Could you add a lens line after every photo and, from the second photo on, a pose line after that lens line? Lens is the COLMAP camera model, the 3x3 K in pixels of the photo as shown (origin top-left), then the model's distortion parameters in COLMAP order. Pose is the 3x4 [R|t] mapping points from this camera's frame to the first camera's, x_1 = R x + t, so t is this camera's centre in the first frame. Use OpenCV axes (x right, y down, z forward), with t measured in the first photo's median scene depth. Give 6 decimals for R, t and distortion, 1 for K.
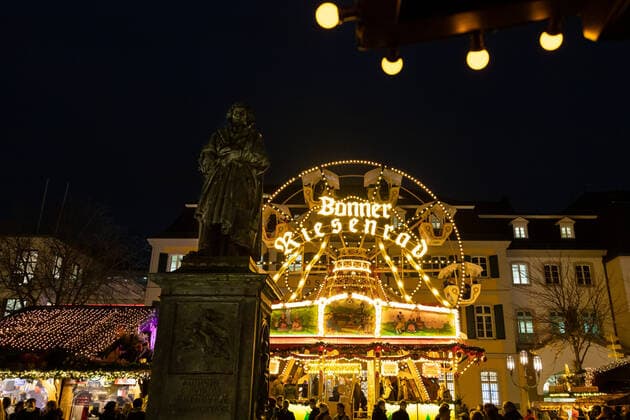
lens RADIAL K [[556.4, 0, 334.2], [0, 556.4, 175.8], [0, 0, 1]] dist [-0.002676, 0.001044]
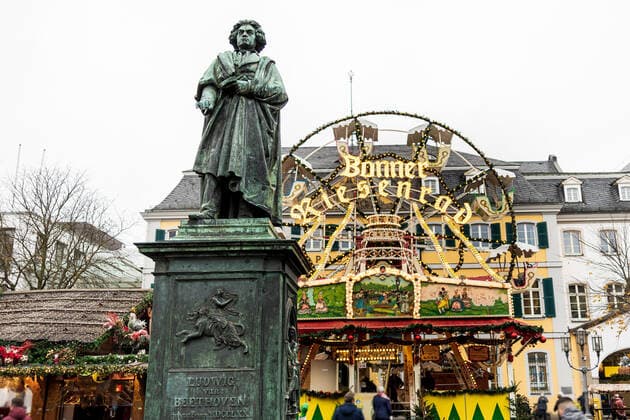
lens RADIAL K [[630.2, 0, 349.6], [0, 630.2, 211.2], [0, 0, 1]] dist [-0.003565, -0.008591]
pose [[0.999686, -0.024772, -0.003774, -0.014793], [0.025040, 0.993272, 0.113061, 0.015893], [0.000948, -0.113120, 0.993581, 0.057490]]
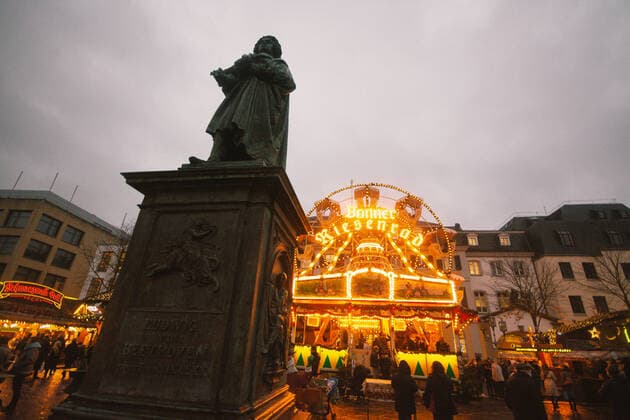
lens RADIAL K [[290.5, 0, 315.0], [0, 290.5, 210.0], [0, 0, 1]] dist [0.000736, 0.000058]
pose [[0.992143, -0.017185, -0.123927, -0.012904], [0.011321, 0.998790, -0.047863, 0.092120], [0.124599, 0.046084, 0.991136, 0.243919]]
